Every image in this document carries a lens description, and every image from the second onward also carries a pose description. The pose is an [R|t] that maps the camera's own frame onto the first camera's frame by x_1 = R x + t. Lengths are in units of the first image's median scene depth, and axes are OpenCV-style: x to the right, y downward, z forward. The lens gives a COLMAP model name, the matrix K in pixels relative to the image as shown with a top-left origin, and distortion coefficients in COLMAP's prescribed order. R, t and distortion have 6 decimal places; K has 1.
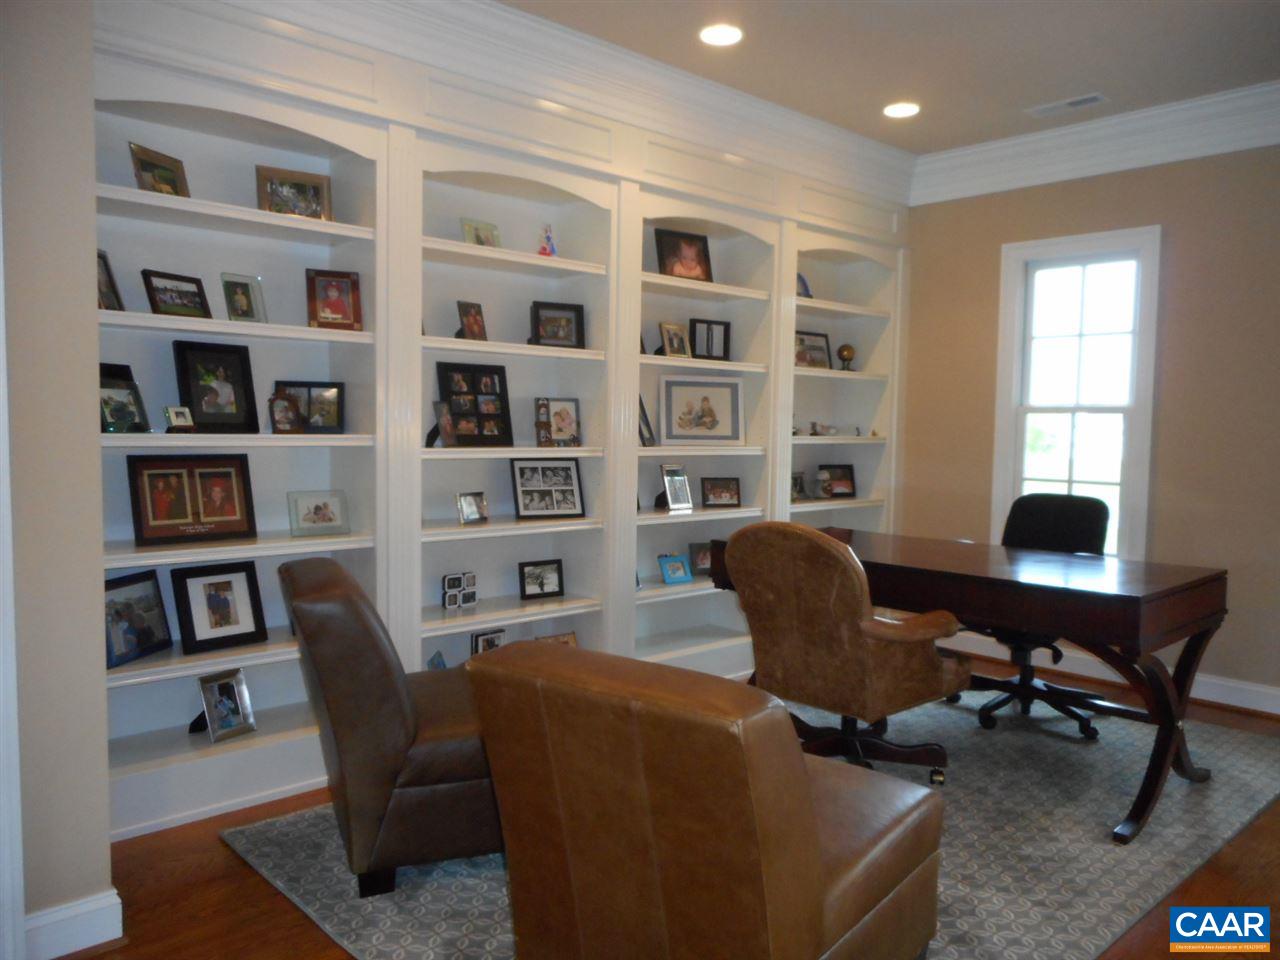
lens RADIAL K [[961.5, 0, 641.5], [0, 961.5, 482.6], [0, 0, 1]] dist [0.002513, -0.000418]
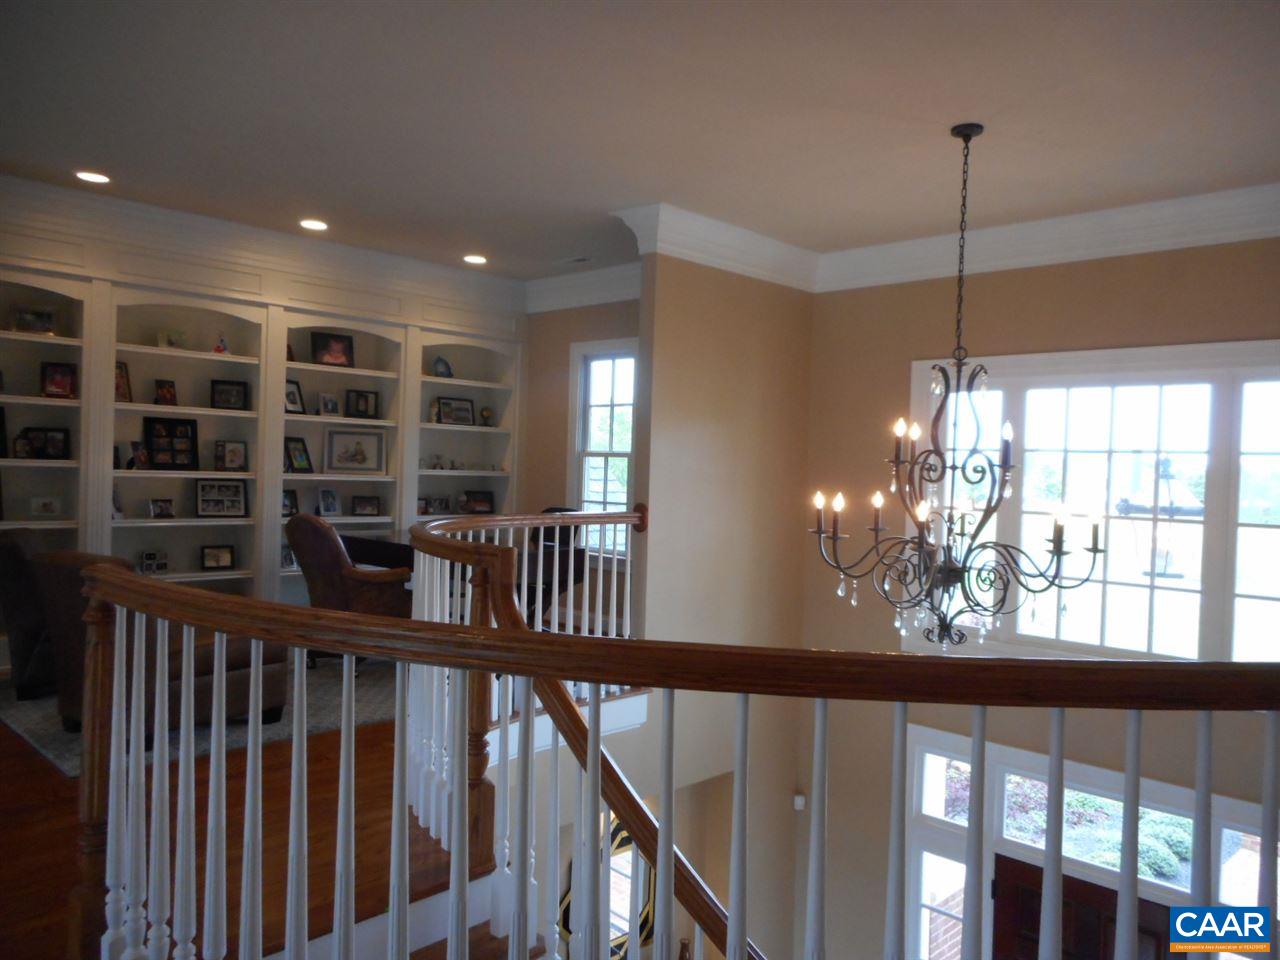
lens RADIAL K [[961.5, 0, 638.4], [0, 961.5, 480.4], [0, 0, 1]] dist [0.002513, -0.000418]
pose [[0.999072, 0.016023, 0.039969, 0.512197], [-0.014047, 0.998688, -0.049250, 0.043754], [-0.040705, 0.048642, 0.997986, -0.581885]]
